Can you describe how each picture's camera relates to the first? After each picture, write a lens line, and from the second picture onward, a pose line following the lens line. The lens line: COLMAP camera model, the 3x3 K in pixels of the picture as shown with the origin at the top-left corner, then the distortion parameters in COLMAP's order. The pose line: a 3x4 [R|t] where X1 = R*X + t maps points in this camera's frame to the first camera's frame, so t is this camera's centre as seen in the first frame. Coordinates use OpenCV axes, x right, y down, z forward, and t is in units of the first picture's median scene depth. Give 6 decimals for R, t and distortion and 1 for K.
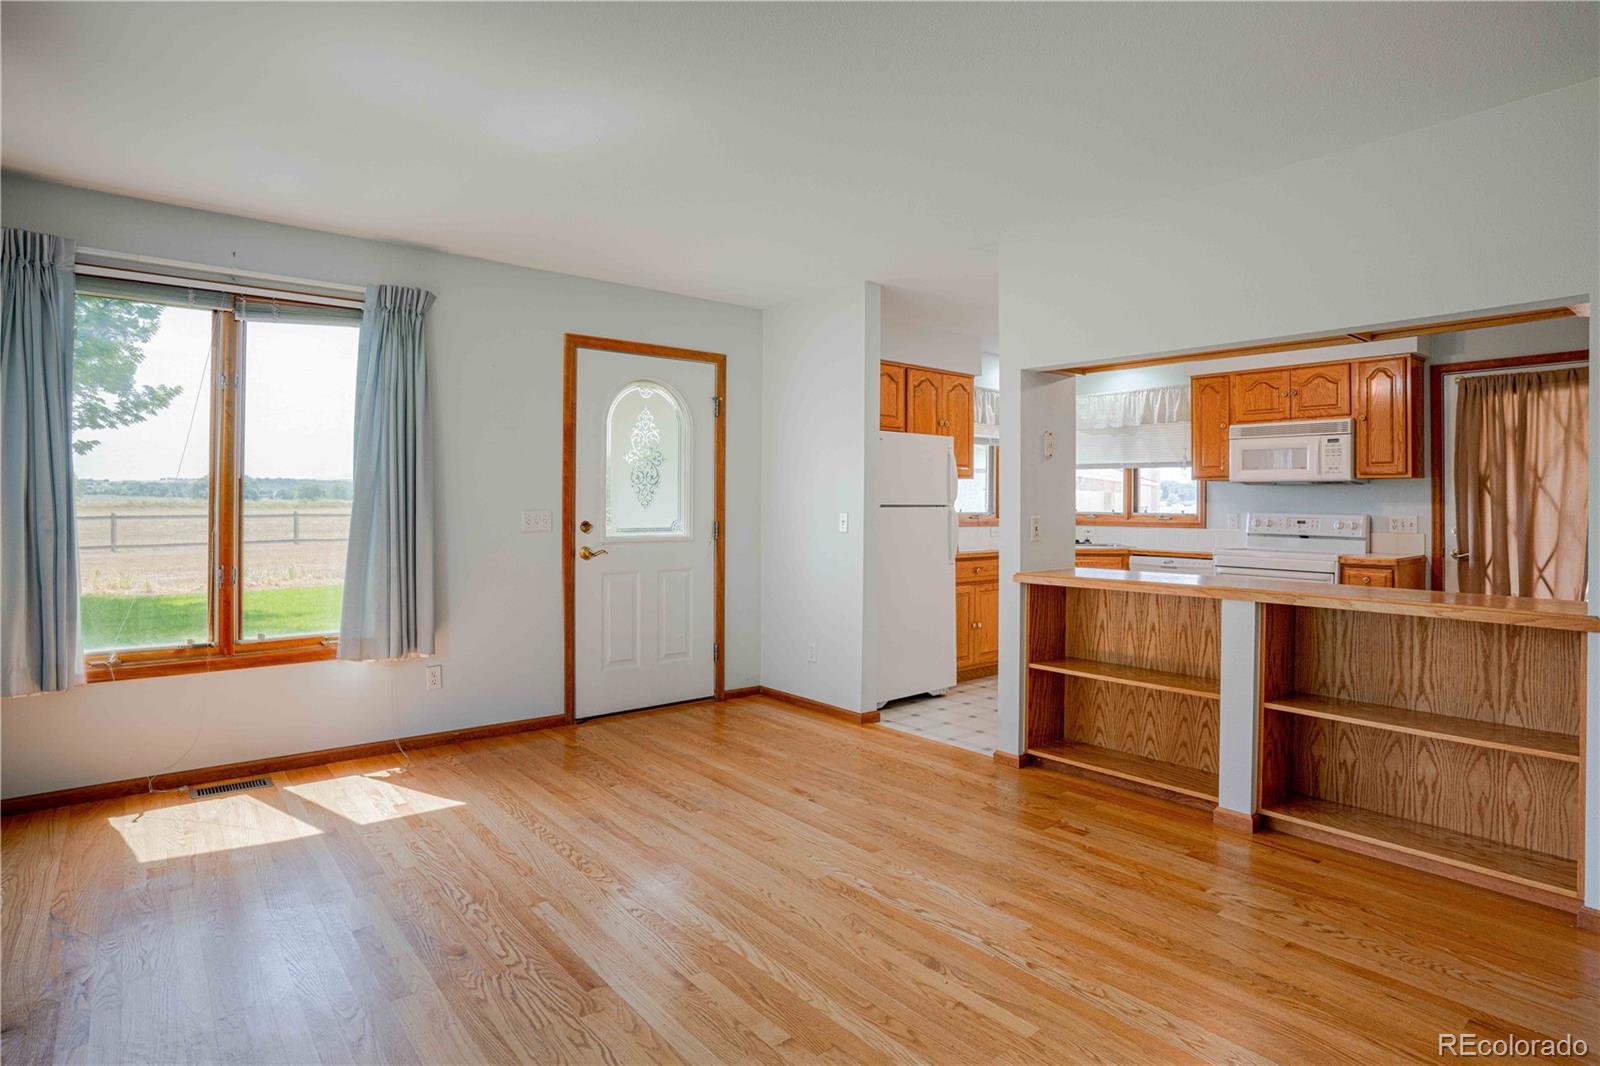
lens RADIAL K [[790.1, 0, 791.9], [0, 790.1, 525.9], [0, 0, 1]] dist [-0.078865, 0.032948]
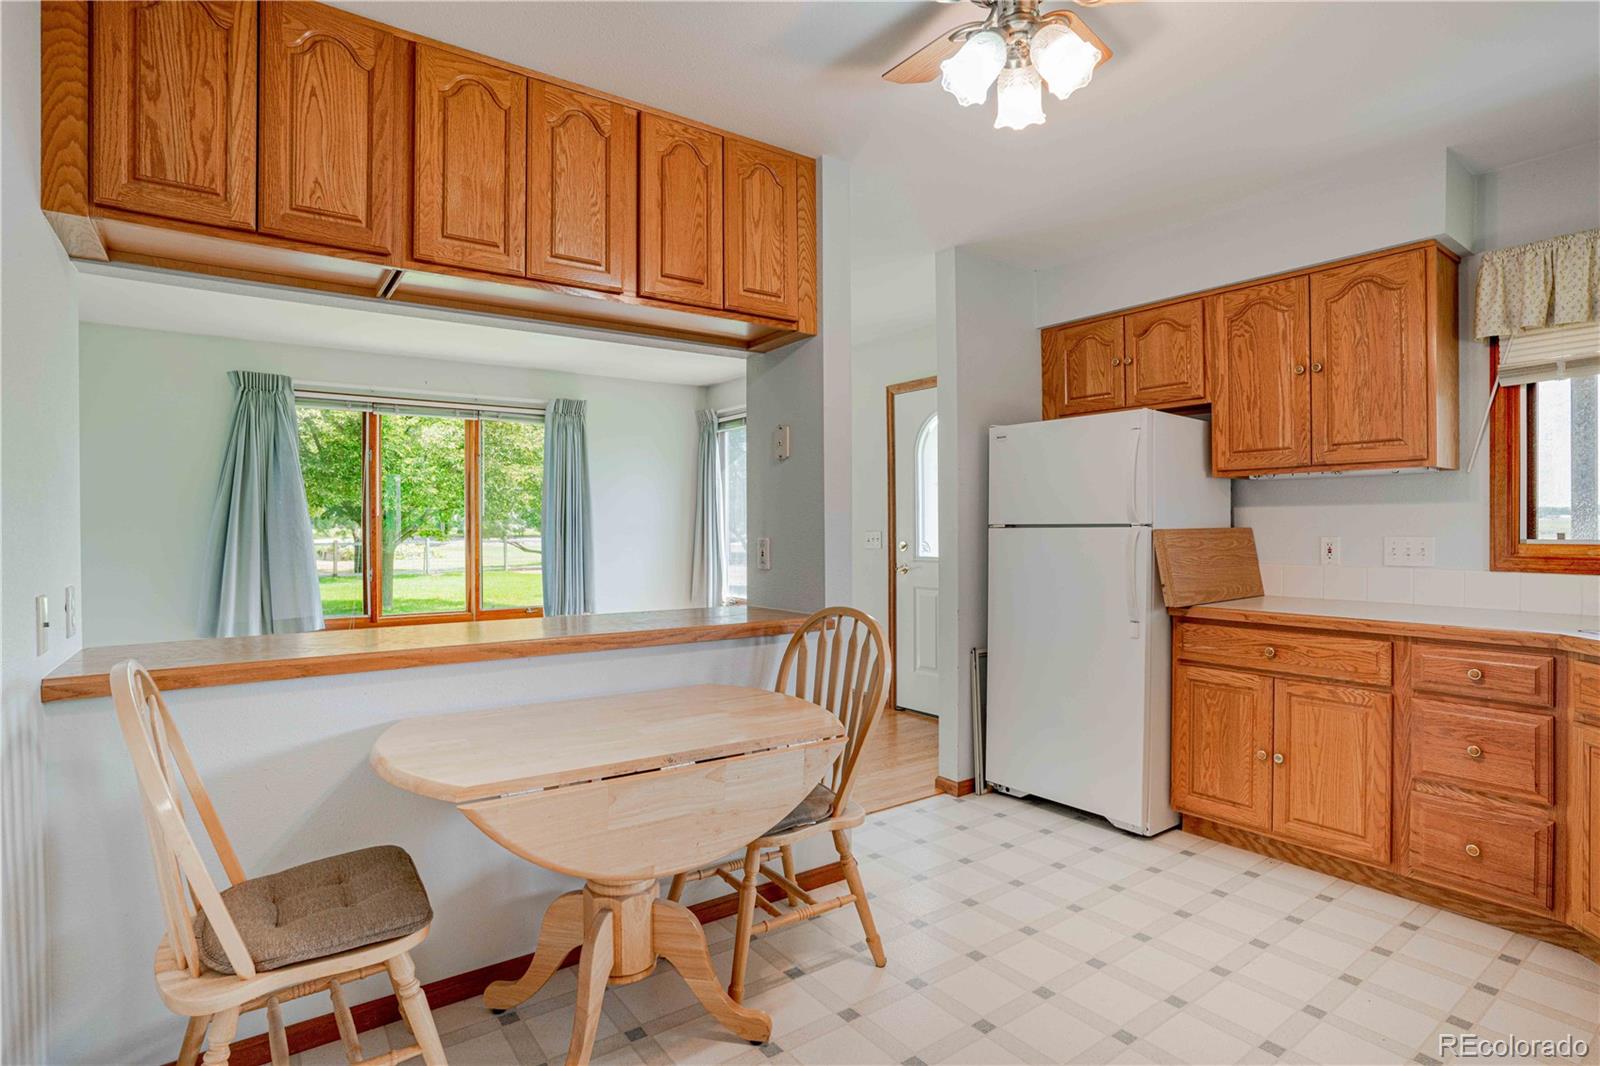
lens RADIAL K [[790.1, 0, 791.9], [0, 790.1, 525.9], [0, 0, 1]] dist [-0.078865, 0.032948]
pose [[-0.021108, -0.003741, -0.999770, 0.918252], [-0.018474, 0.999824, -0.003351, -0.019841], [0.999607, 0.018399, -0.021173, 0.856677]]
